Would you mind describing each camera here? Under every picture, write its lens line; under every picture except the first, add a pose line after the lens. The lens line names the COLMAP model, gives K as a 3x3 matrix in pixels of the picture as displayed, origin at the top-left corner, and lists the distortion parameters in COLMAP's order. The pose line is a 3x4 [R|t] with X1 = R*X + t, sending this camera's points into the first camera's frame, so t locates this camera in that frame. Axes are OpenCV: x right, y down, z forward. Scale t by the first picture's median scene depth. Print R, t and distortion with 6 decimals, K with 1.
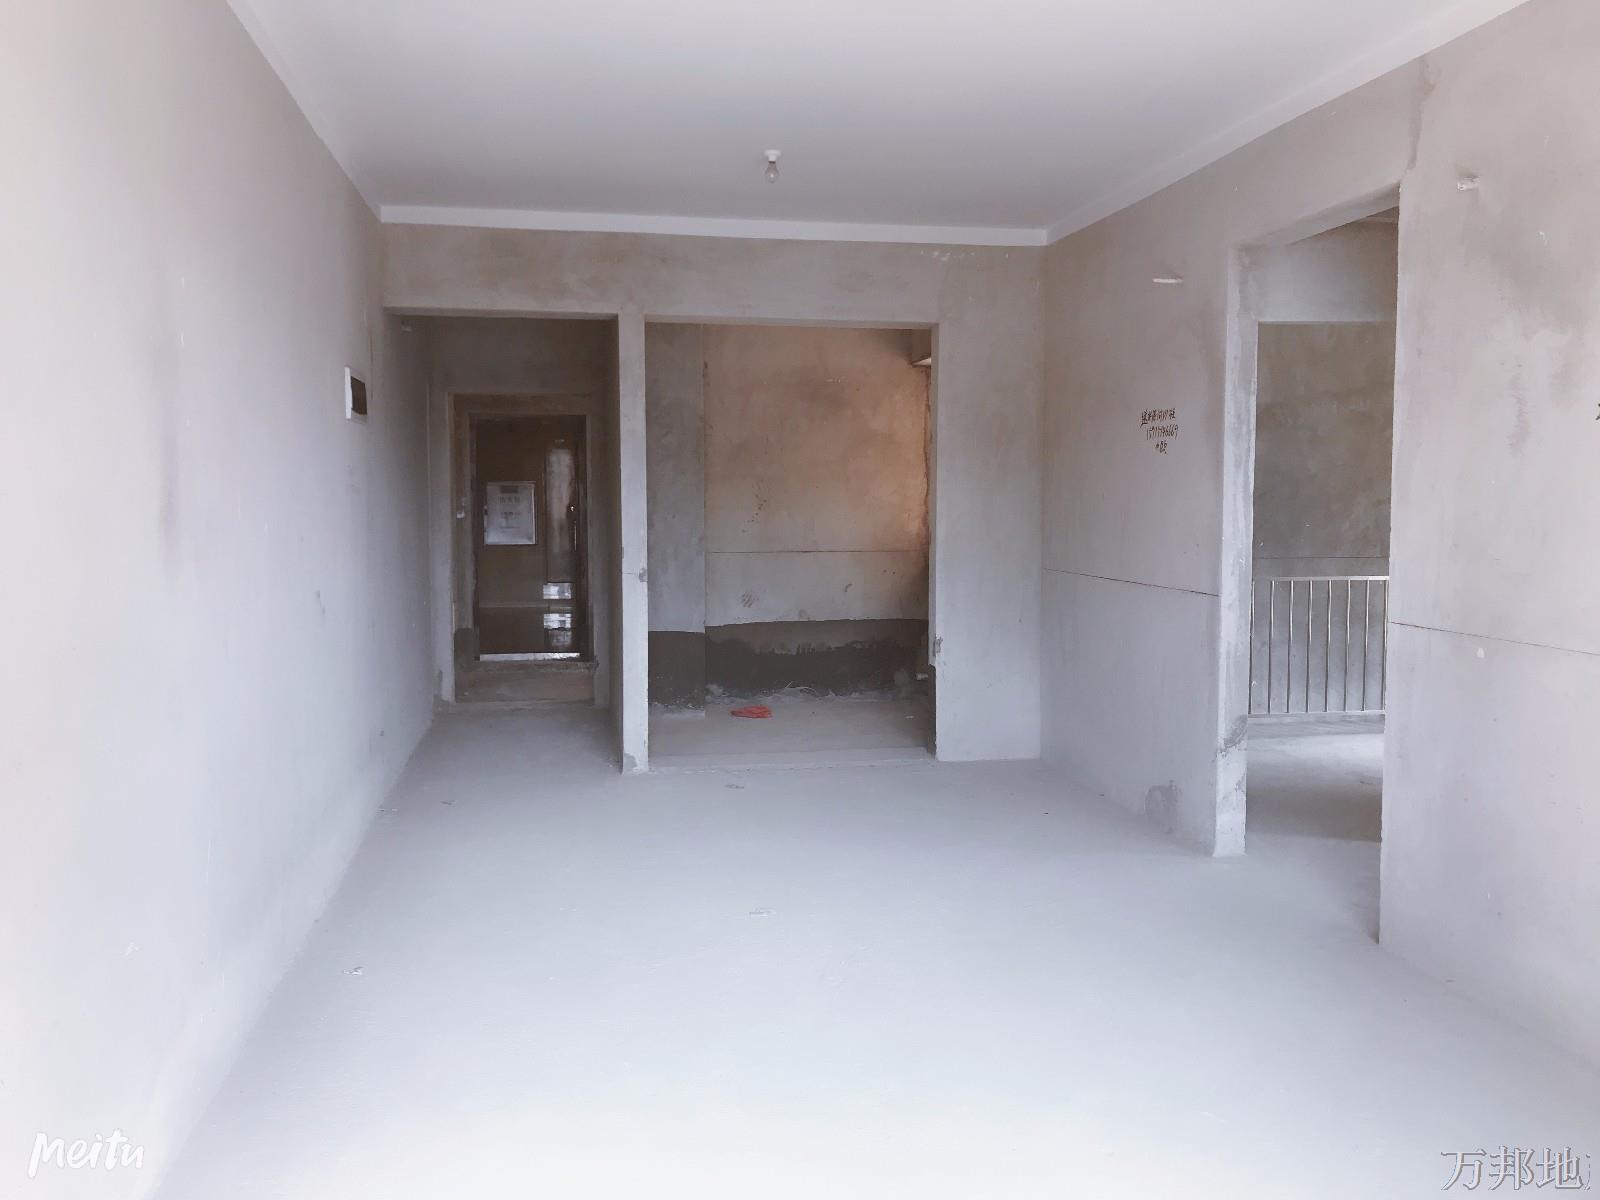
lens RADIAL K [[1324.9, 0, 800.0], [0, 1324.9, 600.0], [0, 0, 1]] dist [0.041009, -0.000968]
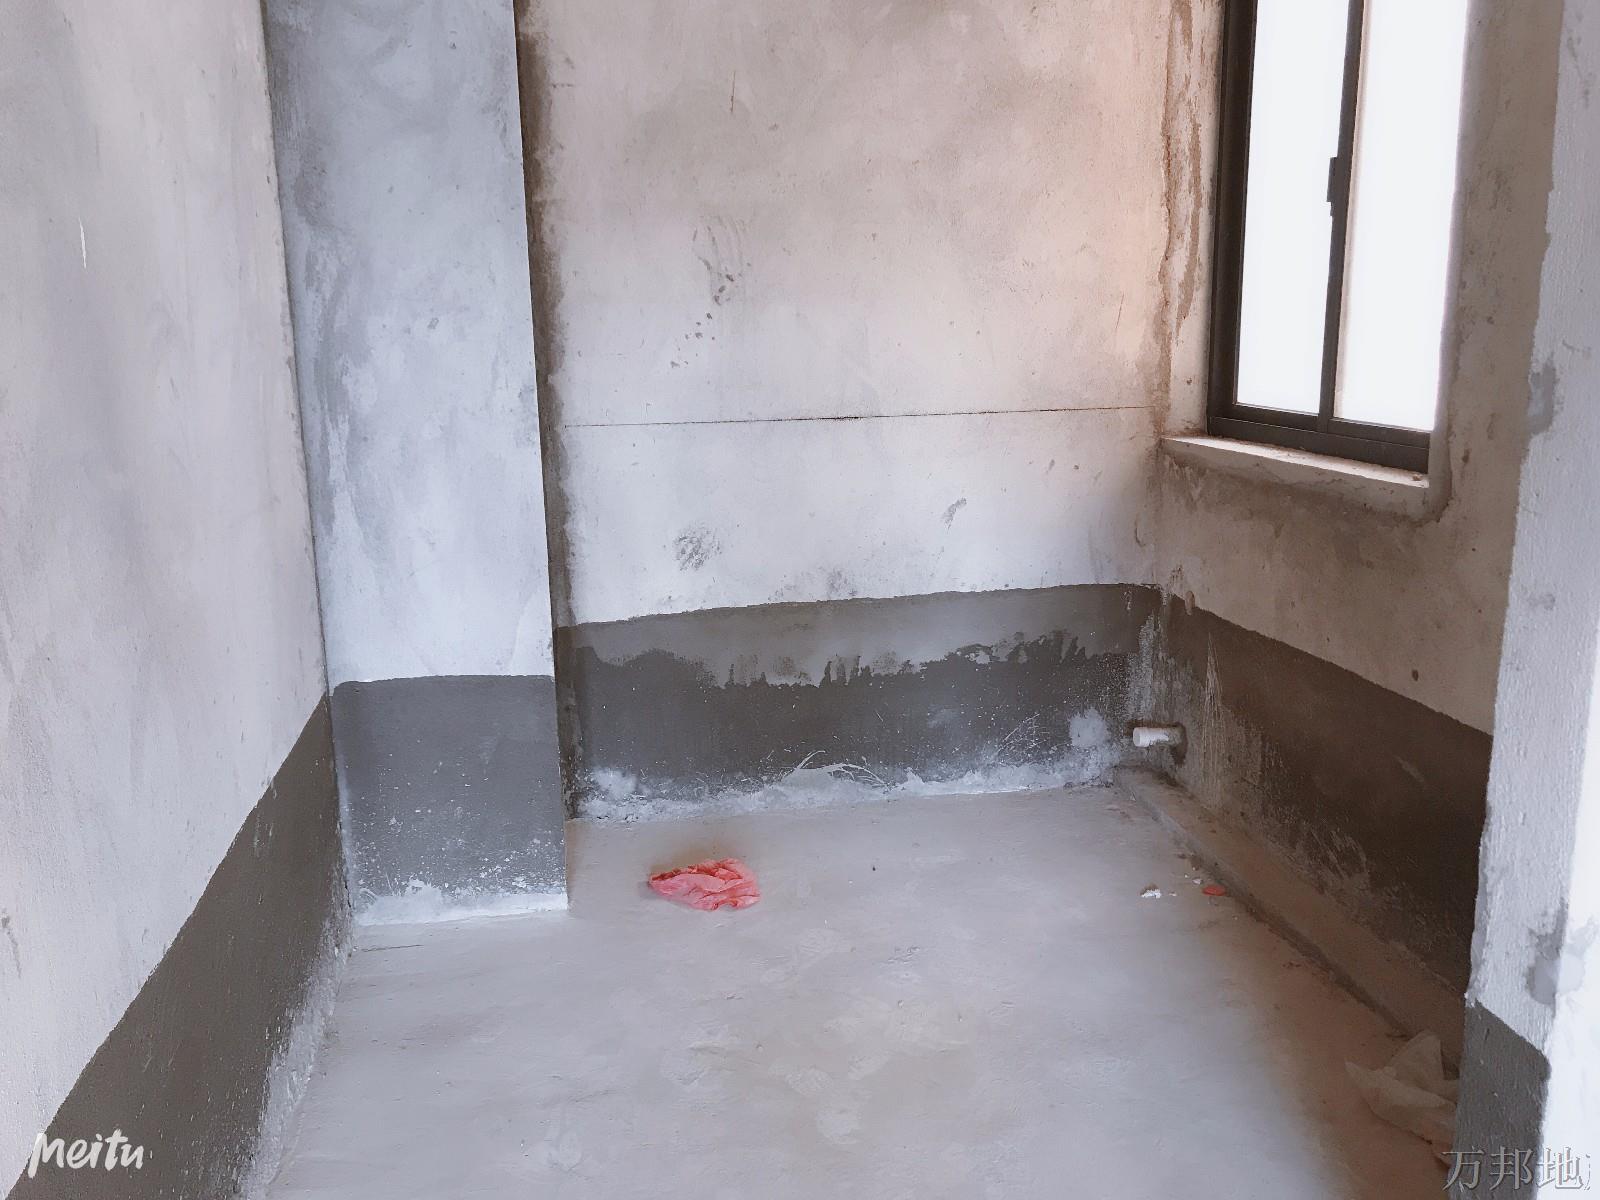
lens RADIAL K [[1324.9, 0, 800.0], [0, 1324.9, 600.0], [0, 0, 1]] dist [0.041009, -0.000968]
pose [[0.999821, -0.016692, -0.008873, -0.005588], [0.017714, 0.991178, 0.131351, -0.034553], [0.006603, -0.131485, 0.991296, 0.619955]]
